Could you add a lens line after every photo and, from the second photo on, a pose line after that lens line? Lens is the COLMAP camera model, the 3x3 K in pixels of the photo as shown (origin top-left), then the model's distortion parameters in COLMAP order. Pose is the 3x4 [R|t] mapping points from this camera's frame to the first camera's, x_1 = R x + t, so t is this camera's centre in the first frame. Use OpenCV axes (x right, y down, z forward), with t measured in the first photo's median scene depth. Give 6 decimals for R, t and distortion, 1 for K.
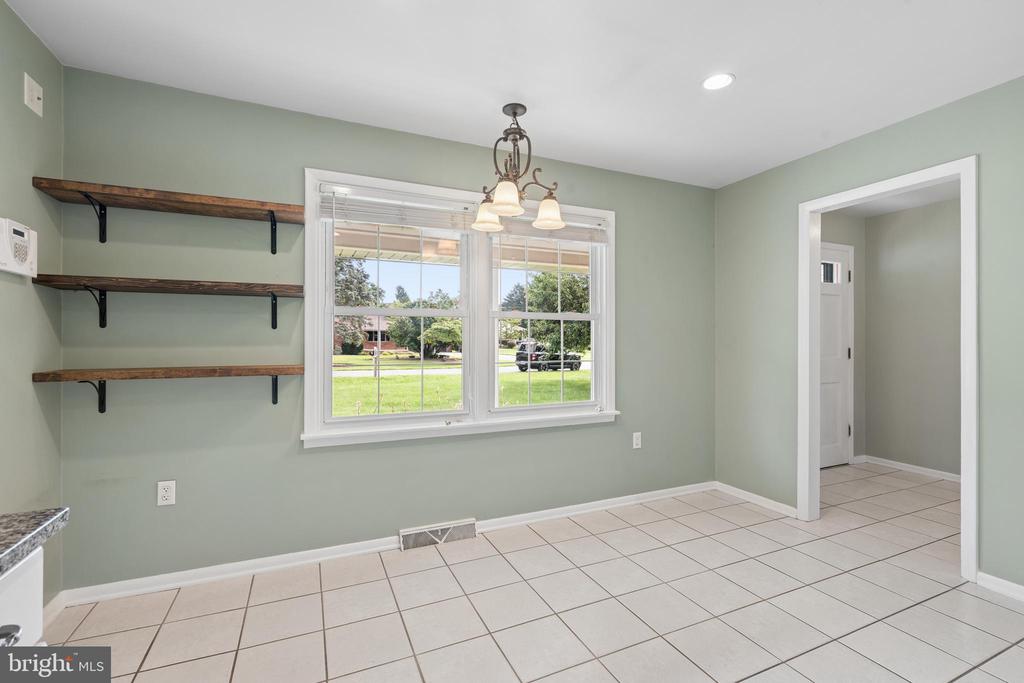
lens RADIAL K [[460.2, 0, 515.2], [0, 460.2, 337.6], [0, 0, 1]] dist [-0.002243, 0.000693]
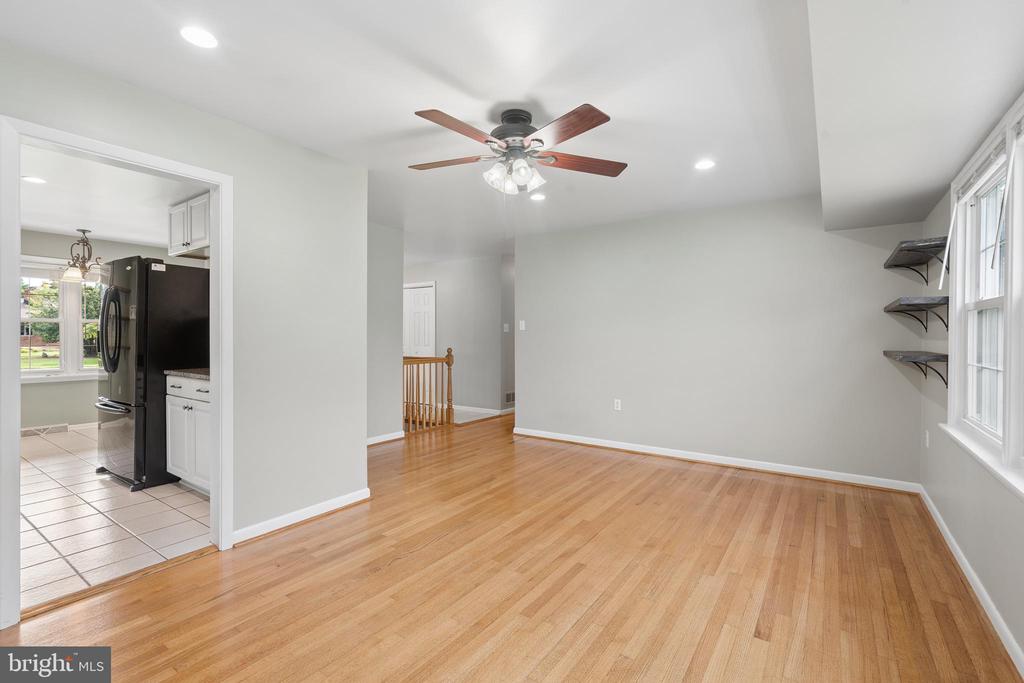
lens RADIAL K [[460.2, 0, 515.2], [0, 460.2, 337.6], [0, 0, 1]] dist [-0.002243, 0.000693]
pose [[0.857898, 0.000885, 0.513819, 0.589817], [-0.006309, 0.999941, 0.008812, -0.009876], [-0.513781, -0.010802, 0.857853, -1.817188]]
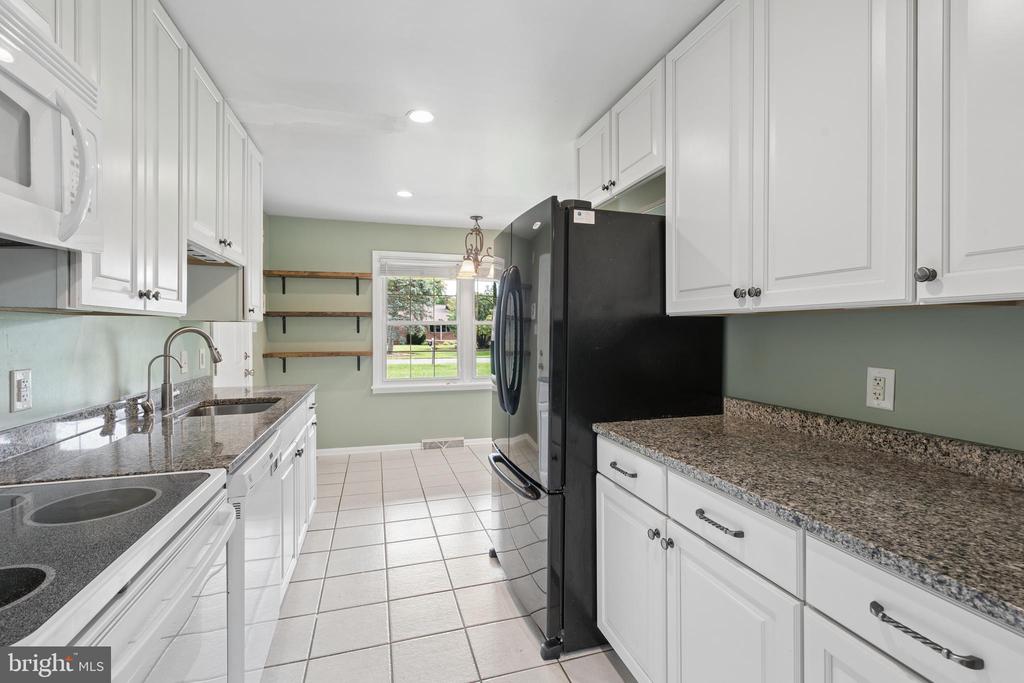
lens RADIAL K [[460.2, 0, 515.2], [0, 460.2, 337.6], [0, 0, 1]] dist [-0.002243, 0.000693]
pose [[0.991172, 0.001978, -0.132570, 0.372476], [0.000823, 0.999778, 0.021067, -0.036116], [0.132582, -0.020990, 0.990950, -0.795131]]
